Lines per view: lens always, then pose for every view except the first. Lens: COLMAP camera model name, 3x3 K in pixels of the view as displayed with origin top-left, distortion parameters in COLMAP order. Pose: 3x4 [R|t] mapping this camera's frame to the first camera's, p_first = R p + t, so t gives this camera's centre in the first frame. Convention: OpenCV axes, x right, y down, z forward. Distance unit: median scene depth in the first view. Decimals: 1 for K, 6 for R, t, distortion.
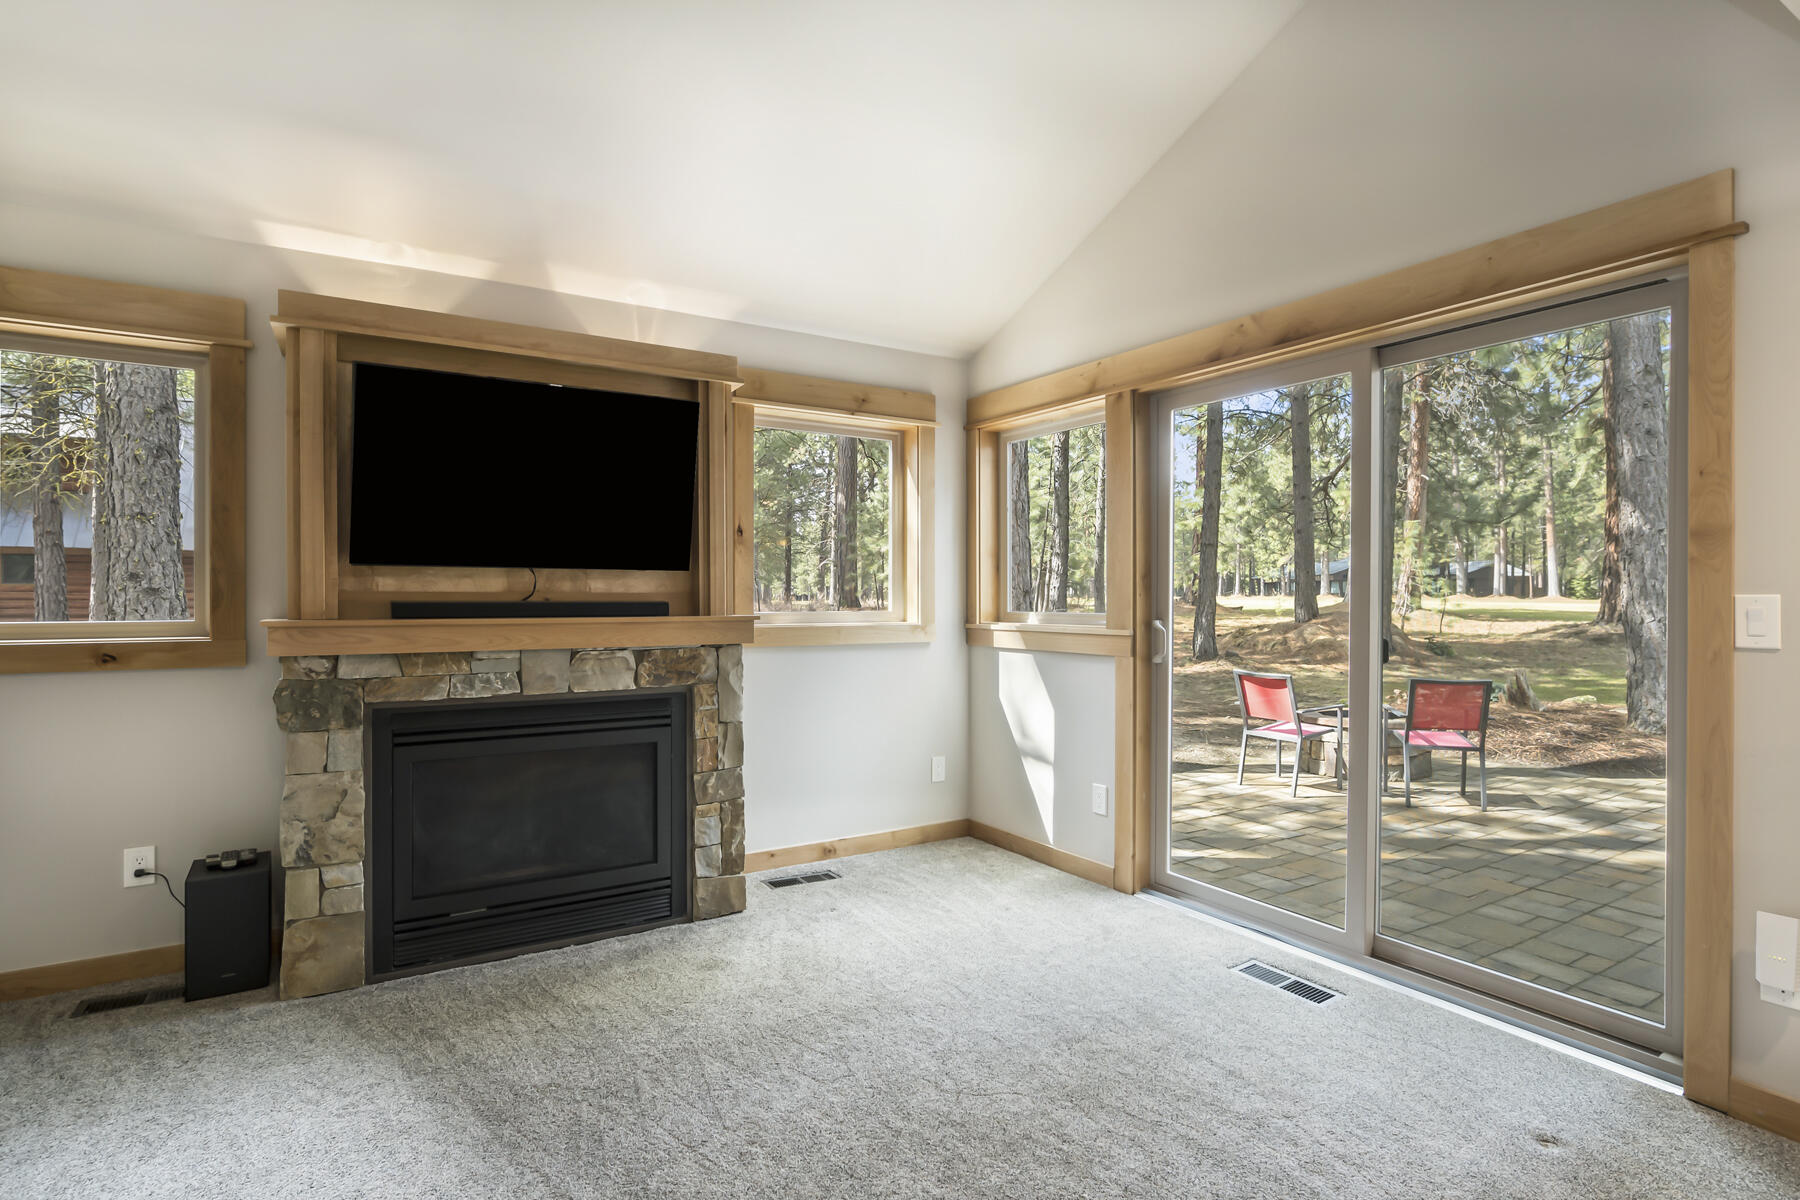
lens RADIAL K [[907.5, 0, 894.7], [0, 907.5, 598.4], [0, 0, 1]] dist [-0.019376, 0.006905]
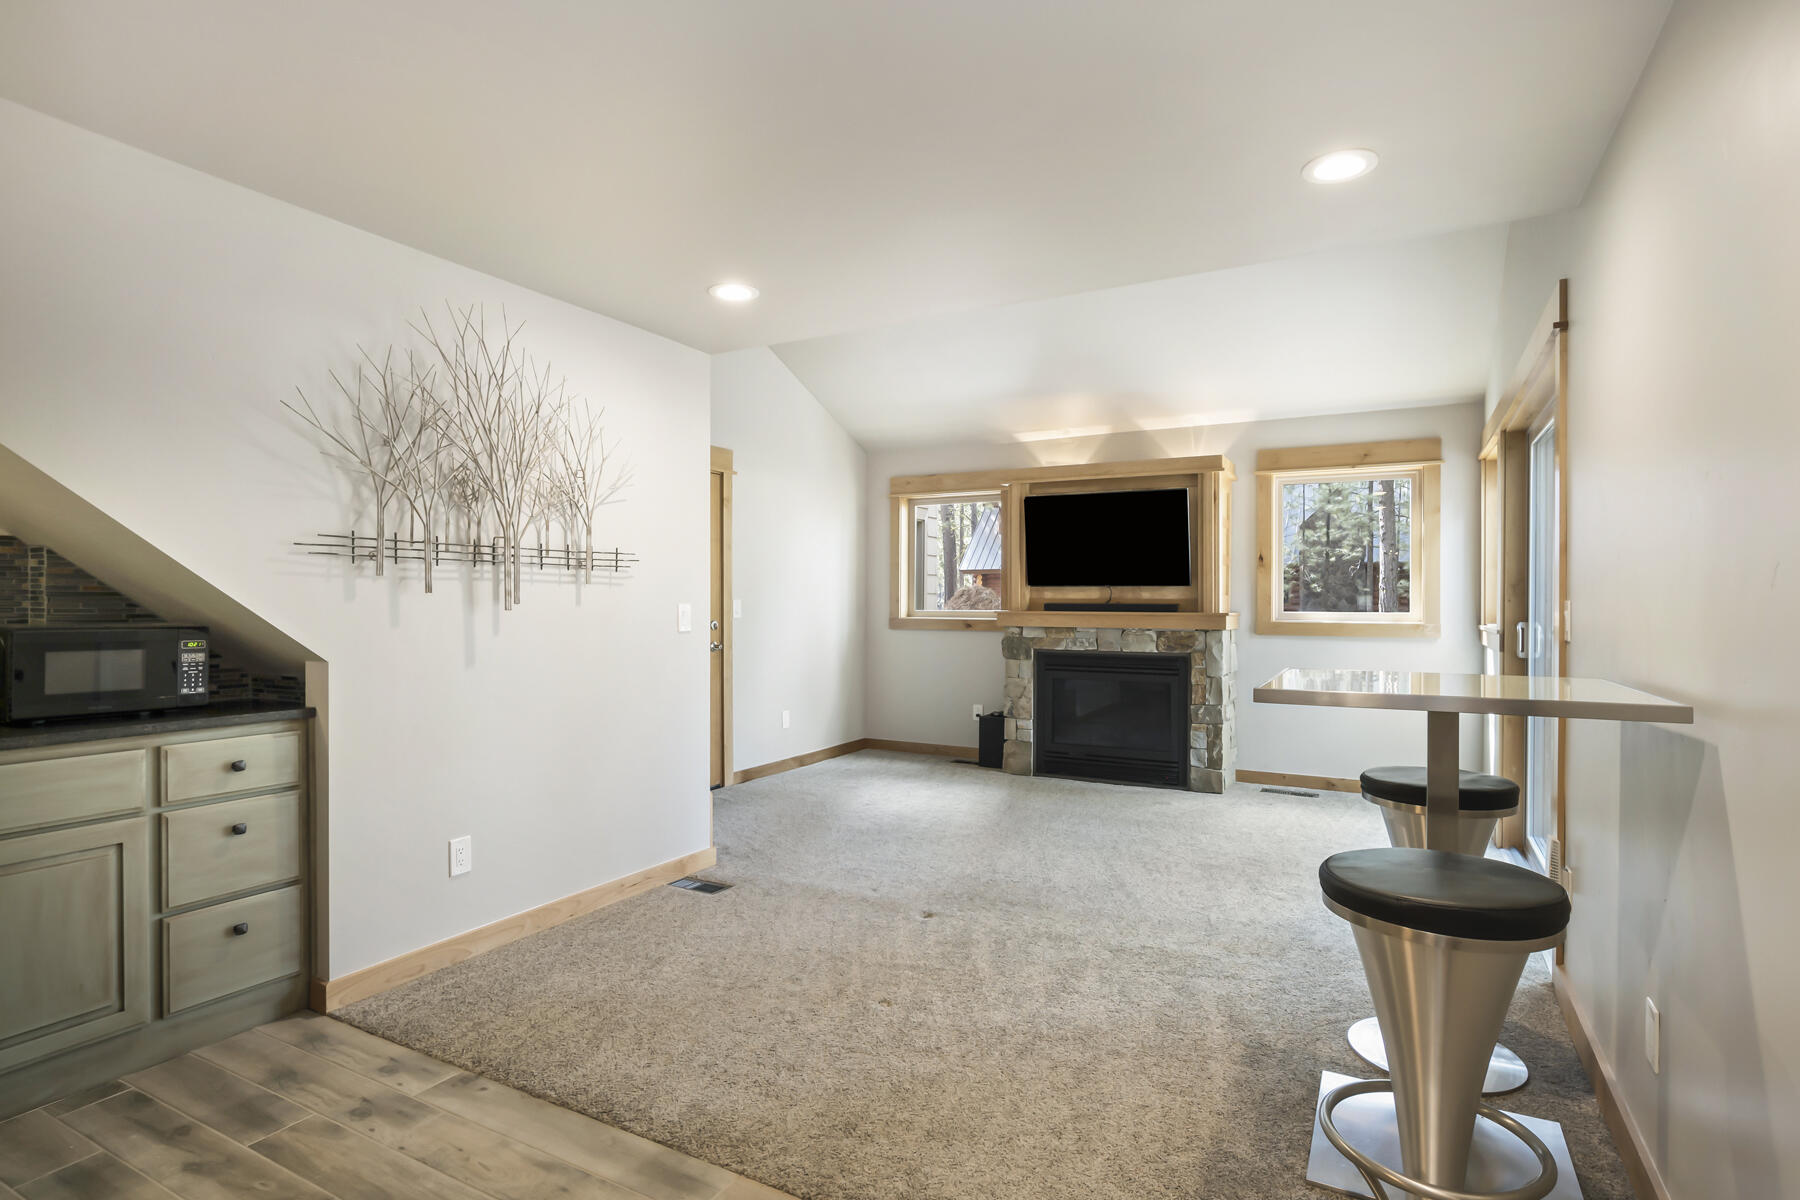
lens RADIAL K [[907.5, 0, 895.7], [0, 907.5, 610.7], [0, 0, 1]] dist [-0.019376, 0.006905]
pose [[0.483173, 0.012035, -0.875442, 1.046199], [-0.004696, 0.999927, 0.011154, -0.000420], [0.875512, -0.001278, 0.483195, -0.326923]]
